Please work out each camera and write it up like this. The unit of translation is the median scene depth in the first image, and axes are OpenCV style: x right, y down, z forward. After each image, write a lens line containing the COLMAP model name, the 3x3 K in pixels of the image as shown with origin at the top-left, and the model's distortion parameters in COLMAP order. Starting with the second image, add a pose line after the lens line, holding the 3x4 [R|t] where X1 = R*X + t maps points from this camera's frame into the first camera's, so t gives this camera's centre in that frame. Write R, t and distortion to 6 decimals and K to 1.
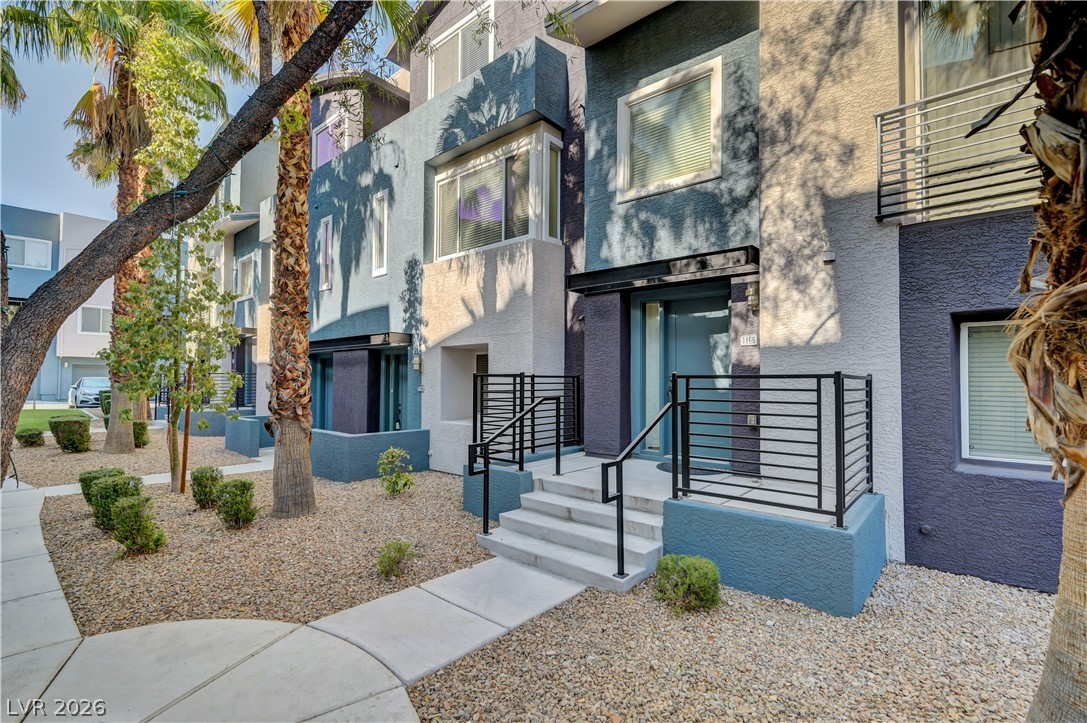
lens RADIAL K [[489.8, 0, 548.0], [0, 489.8, 365.9], [0, 0, 1]] dist [0.001233, 0.001053]
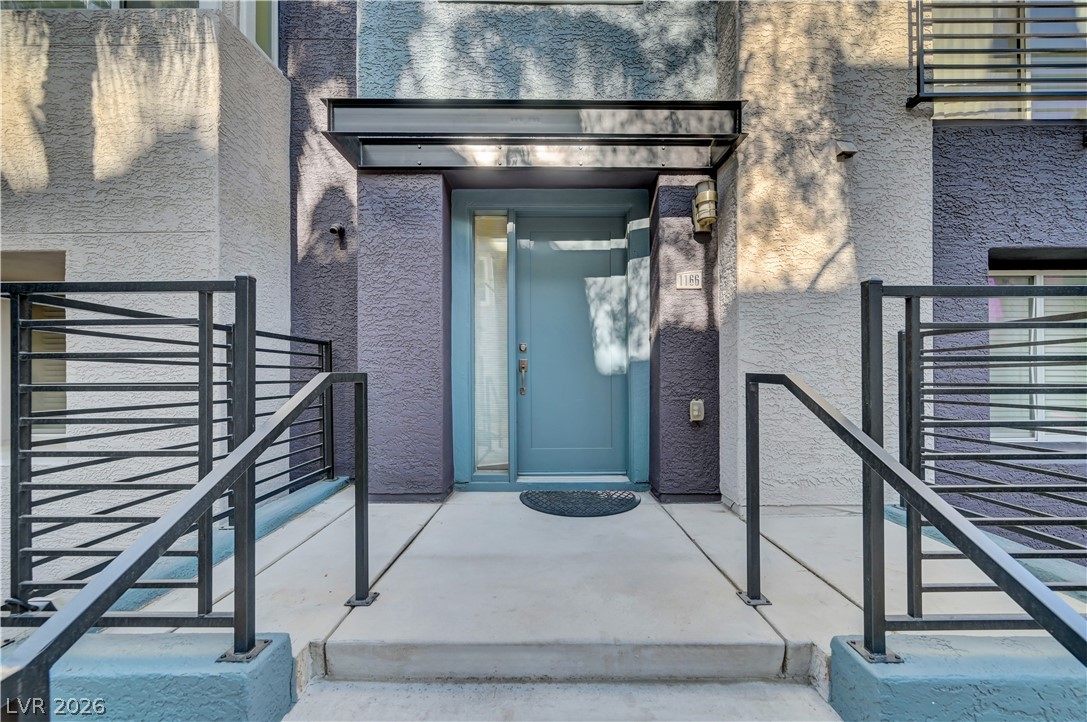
lens RADIAL K [[414.4, 0, 545.3], [0, 414.4, 363.6], [0, 0, 1]] dist [-0.002806, 0.000067]
pose [[0.752653, -0.001371, 0.658416, -0.078686], [-0.008767, 0.999888, 0.012105, 0.052986], [-0.658359, -0.014883, 0.752557, 0.790207]]
